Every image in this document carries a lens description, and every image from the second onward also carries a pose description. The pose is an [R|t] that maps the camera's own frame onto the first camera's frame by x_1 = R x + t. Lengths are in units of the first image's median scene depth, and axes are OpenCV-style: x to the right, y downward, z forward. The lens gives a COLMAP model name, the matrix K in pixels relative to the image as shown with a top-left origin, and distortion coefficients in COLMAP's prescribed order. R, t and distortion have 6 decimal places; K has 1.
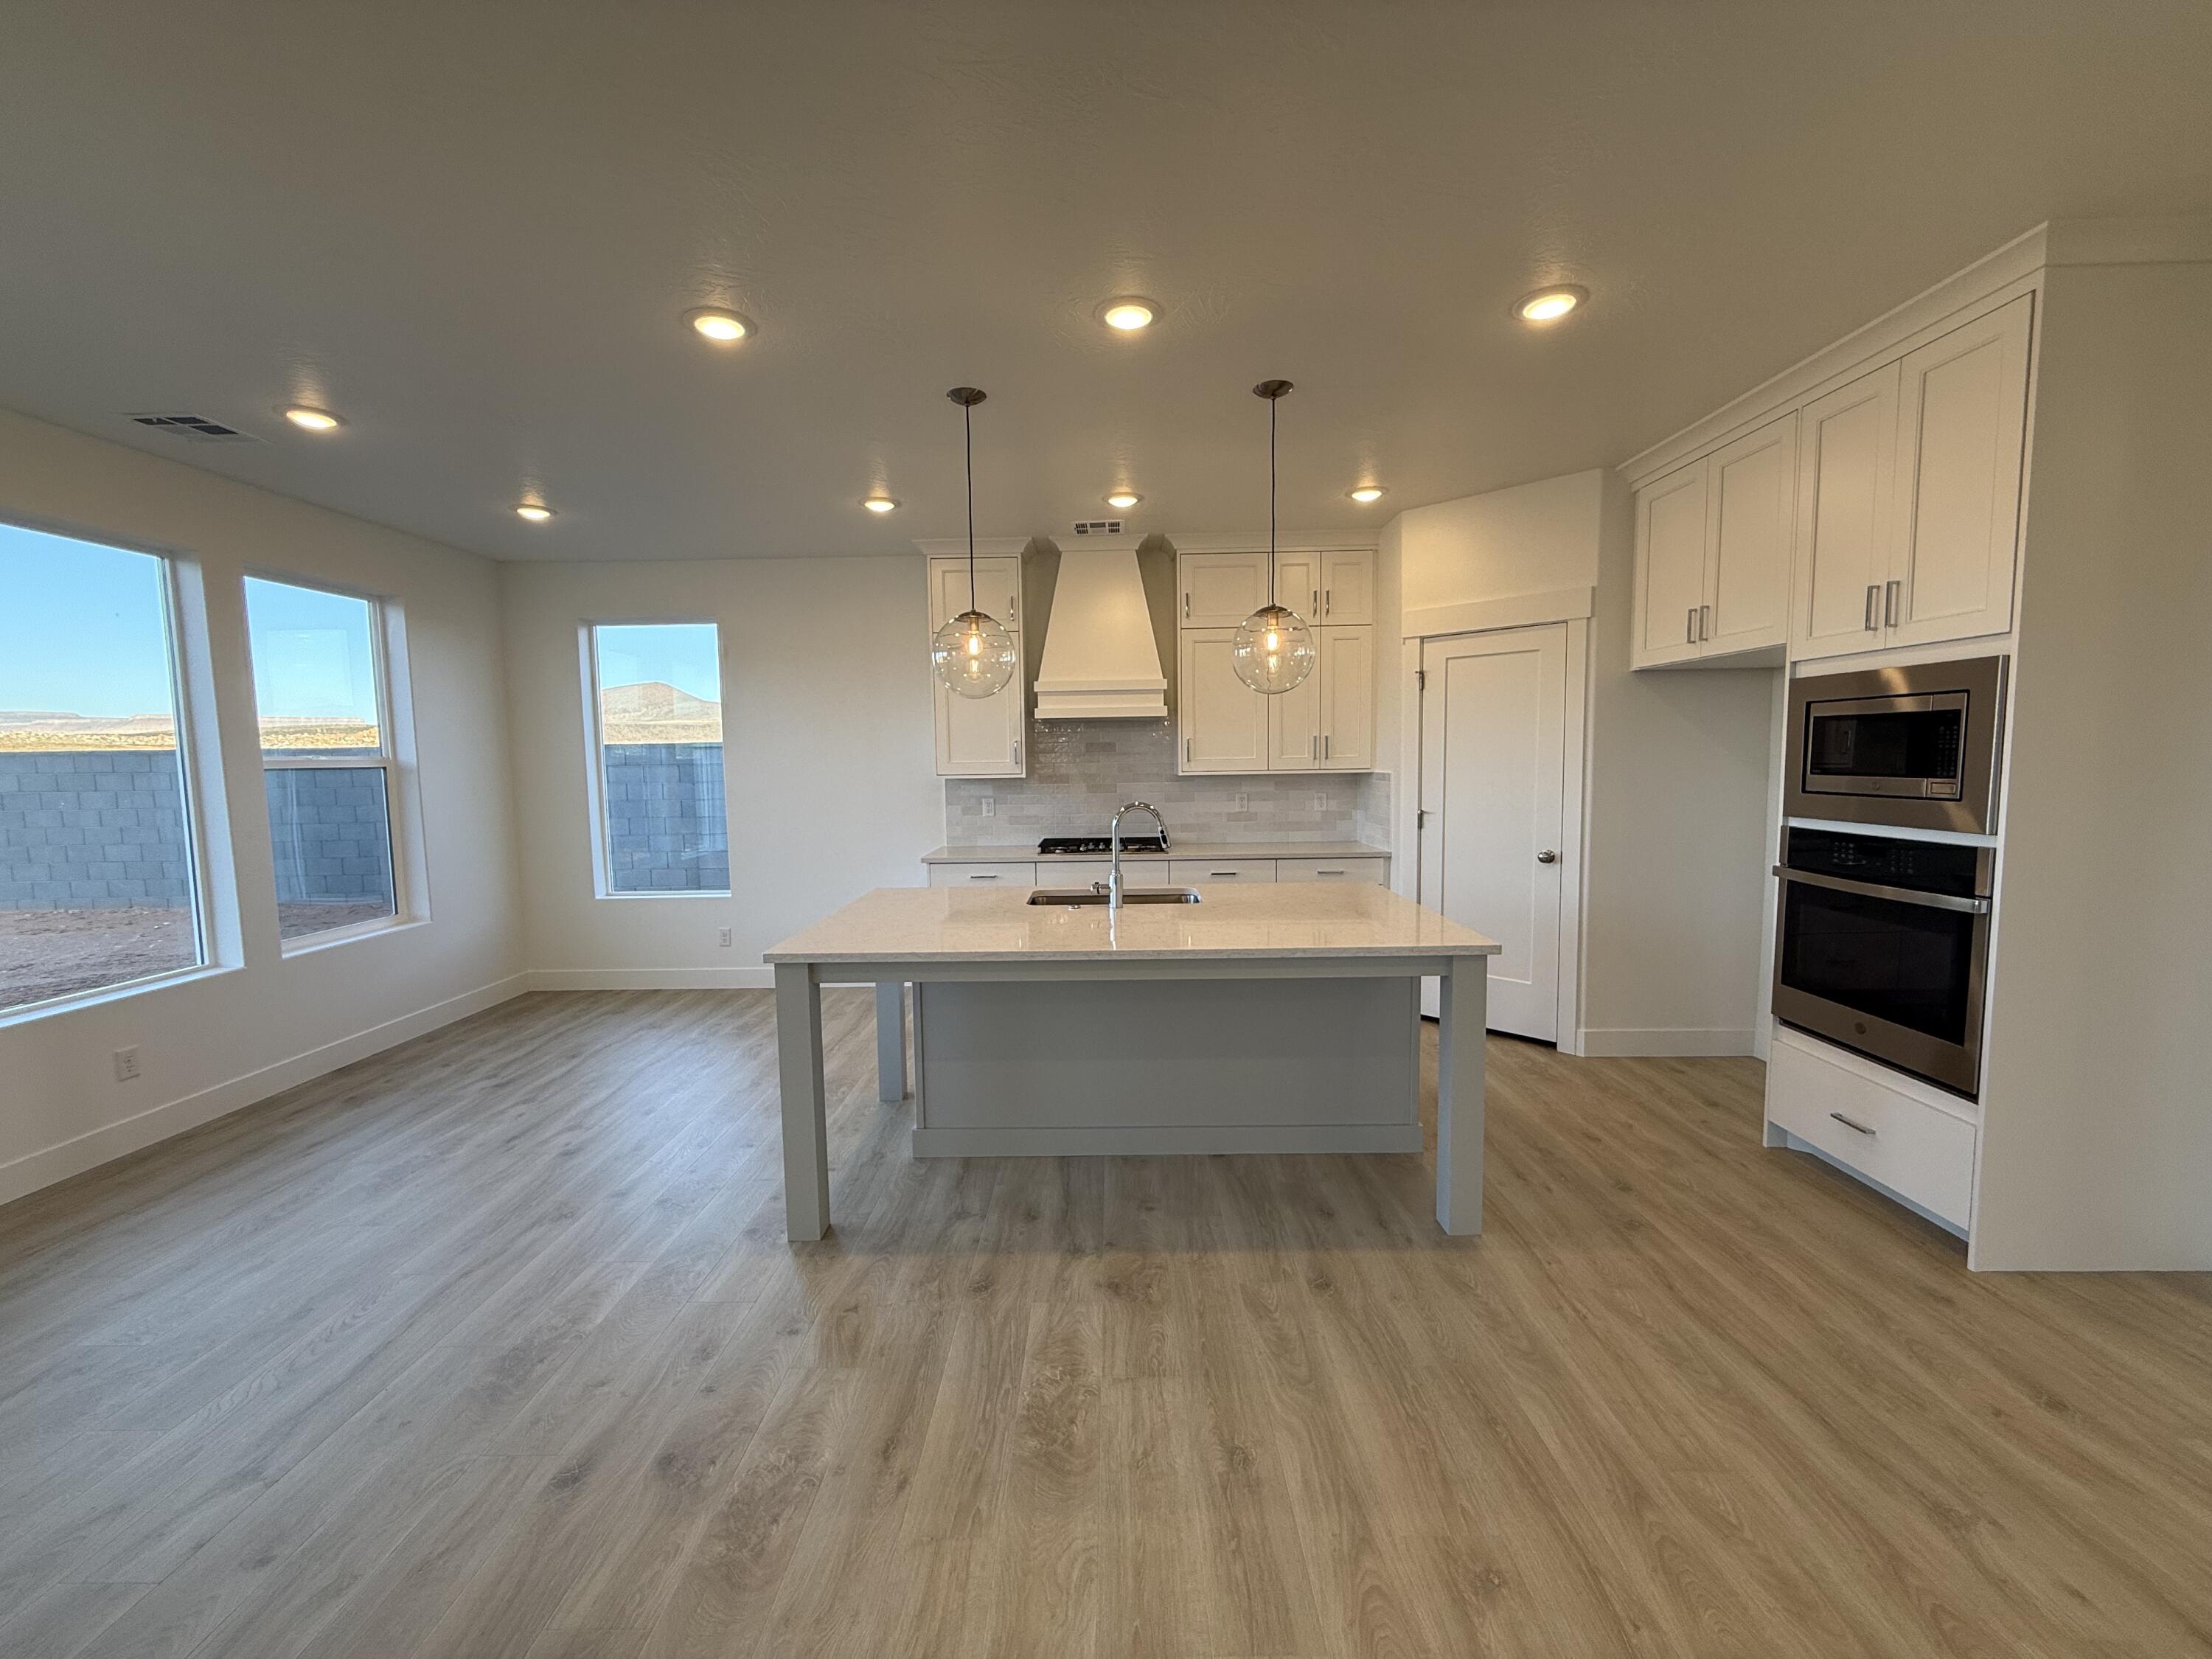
lens RADIAL K [[878.8, 0, 1096.2], [0, 878.8, 831.0], [0, 0, 1]] dist [0.000338, 0.000180]
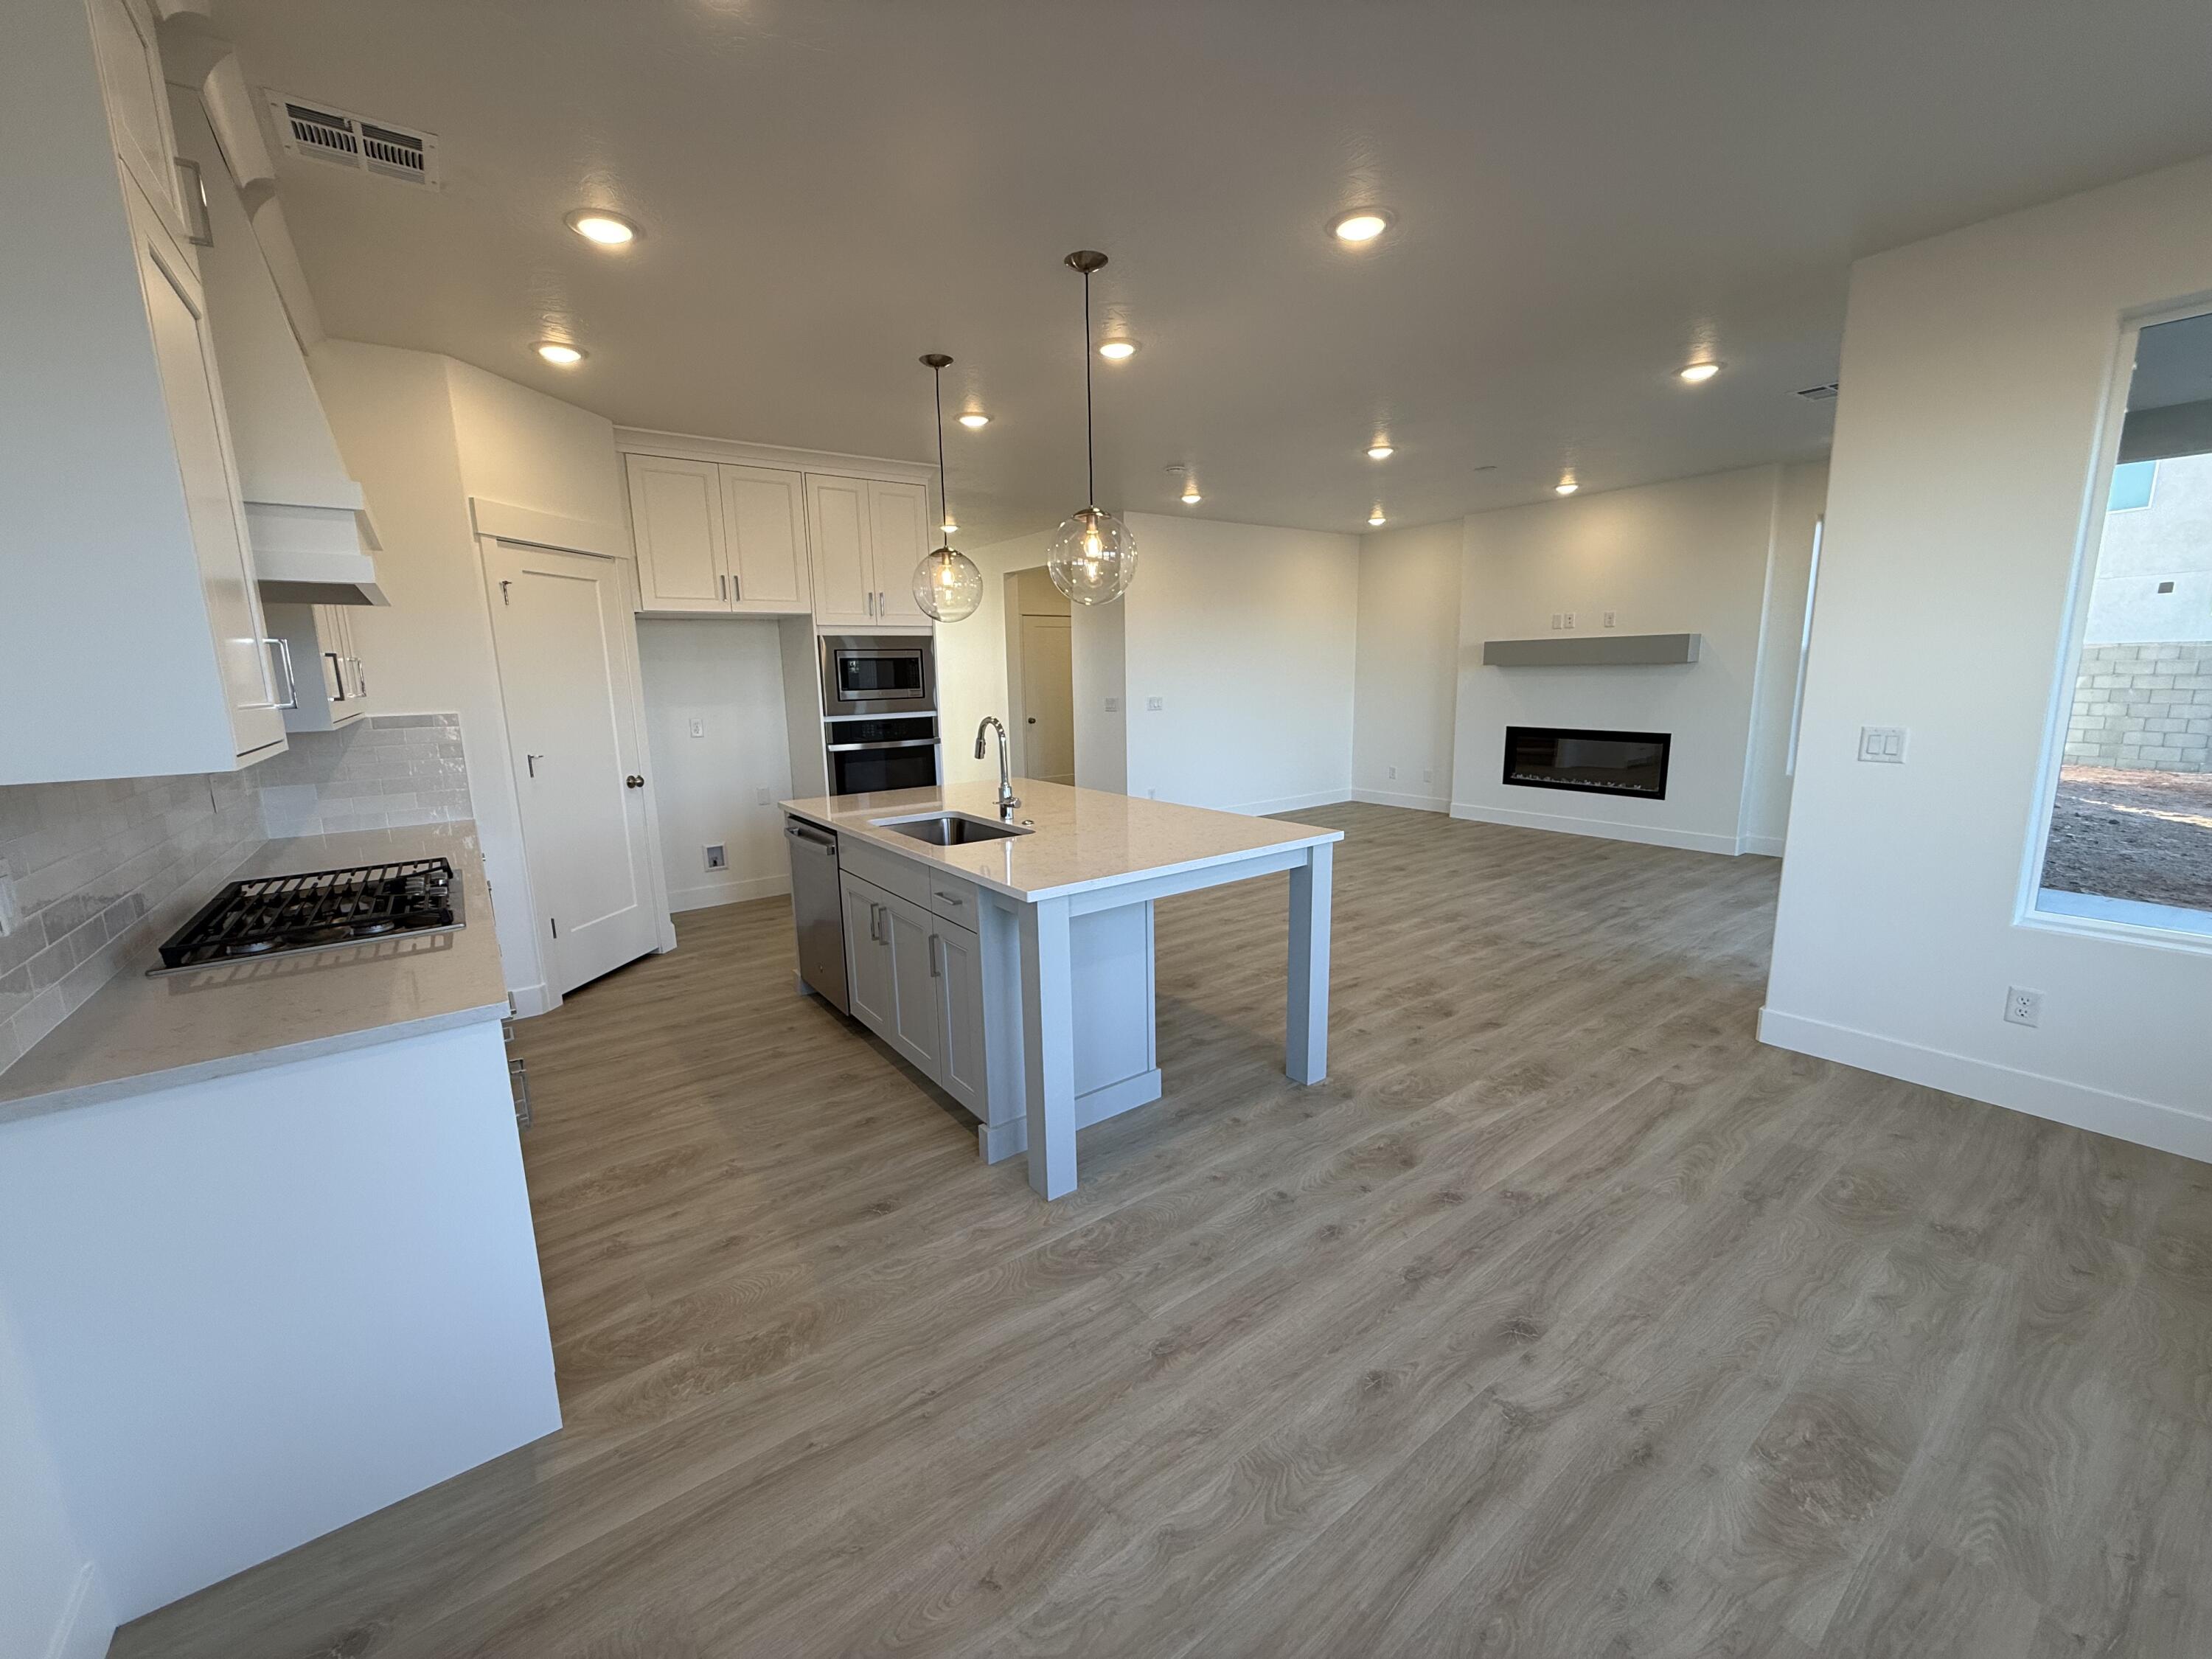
lens RADIAL K [[878.8, 0, 1106.9], [0, 878.8, 832.6], [0, 0, 1]] dist [0.000338, 0.000180]
pose [[-0.609432, -0.118256, 0.783969, -1.113382], [0.099402, 0.969615, 0.223531, -0.150617], [-0.786582, 0.214155, -0.579160, 1.942587]]
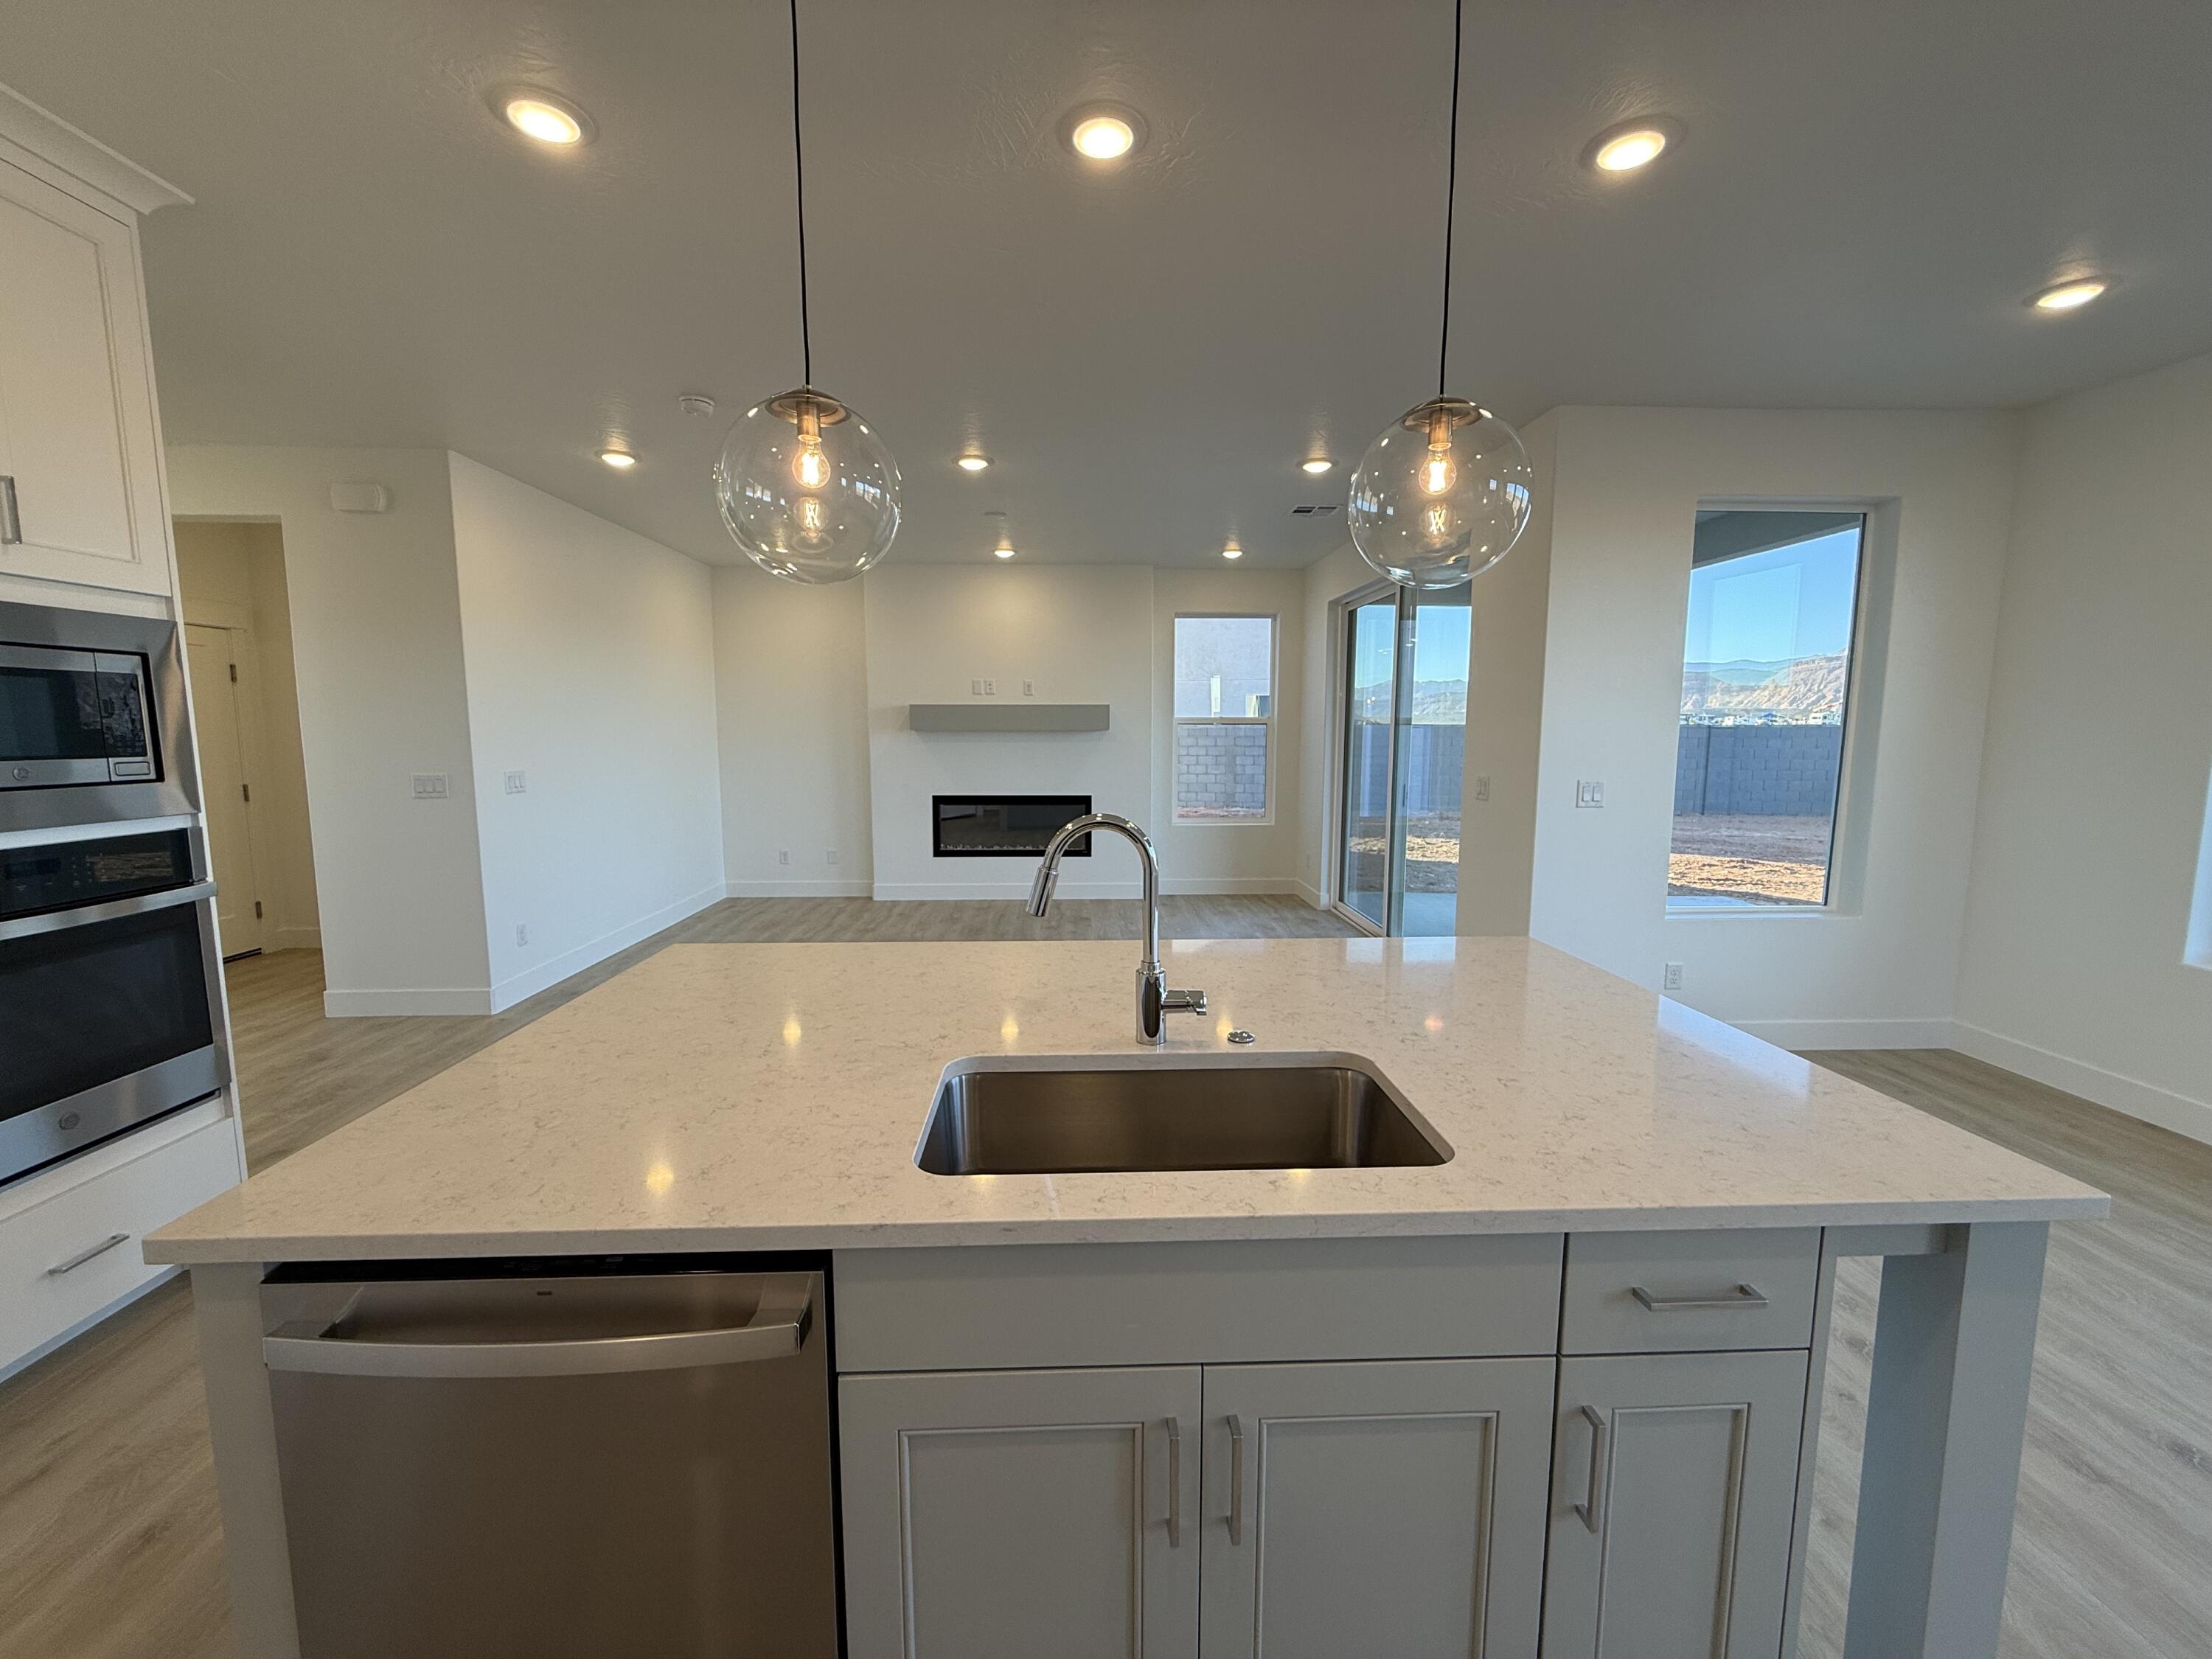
lens RADIAL K [[878.8, 0, 1101.5], [0, 878.8, 822.0], [0, 0, 1]] dist [0.000338, 0.000180]
pose [[-0.998295, 0.020800, -0.054541, 0.090532], [0.009845, 0.980971, 0.193904, -0.147602], [0.057536, 0.193037, -0.979503, 1.831452]]
